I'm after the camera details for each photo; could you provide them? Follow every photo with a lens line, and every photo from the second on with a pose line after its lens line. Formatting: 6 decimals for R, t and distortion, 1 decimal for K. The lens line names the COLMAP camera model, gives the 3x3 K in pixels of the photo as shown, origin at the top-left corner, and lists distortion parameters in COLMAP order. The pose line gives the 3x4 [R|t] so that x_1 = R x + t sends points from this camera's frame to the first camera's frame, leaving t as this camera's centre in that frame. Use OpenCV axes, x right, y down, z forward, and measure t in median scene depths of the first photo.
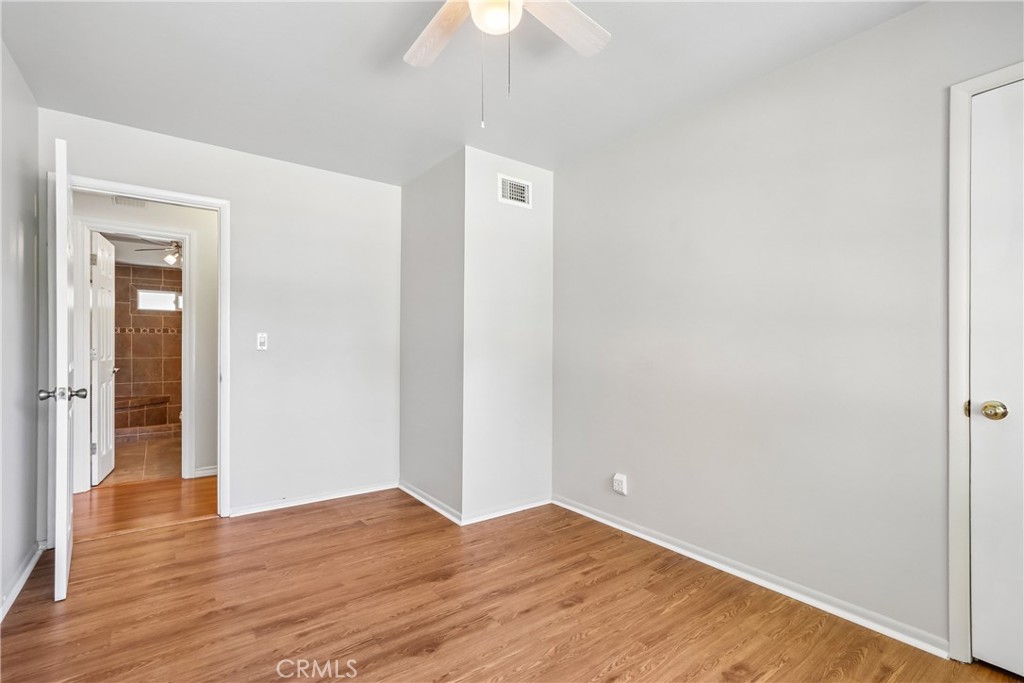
lens RADIAL K [[468.7, 0, 508.1], [0, 468.7, 348.0], [0, 0, 1]] dist [-0.001047, 0.004708]
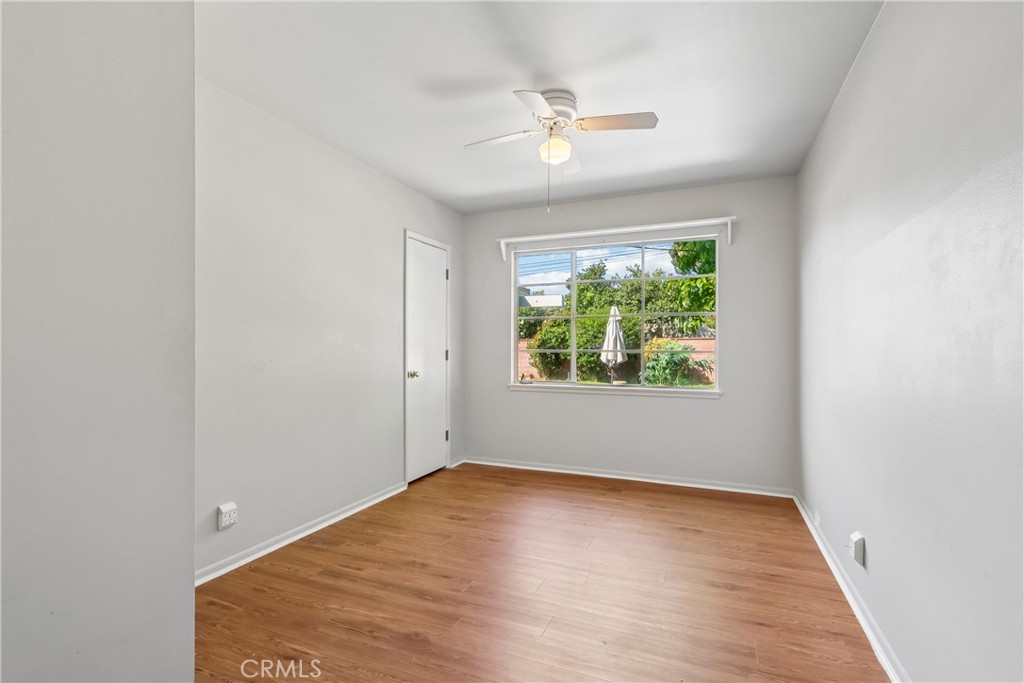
lens RADIAL K [[468.7, 0, 508.1], [0, 468.7, 348.0], [0, 0, 1]] dist [-0.001047, 0.004708]
pose [[-0.491925, -0.005644, 0.870619, -0.995759], [-0.001619, 0.999983, 0.005568, -0.009122], [-0.870636, 0.001330, -0.491926, 1.374477]]
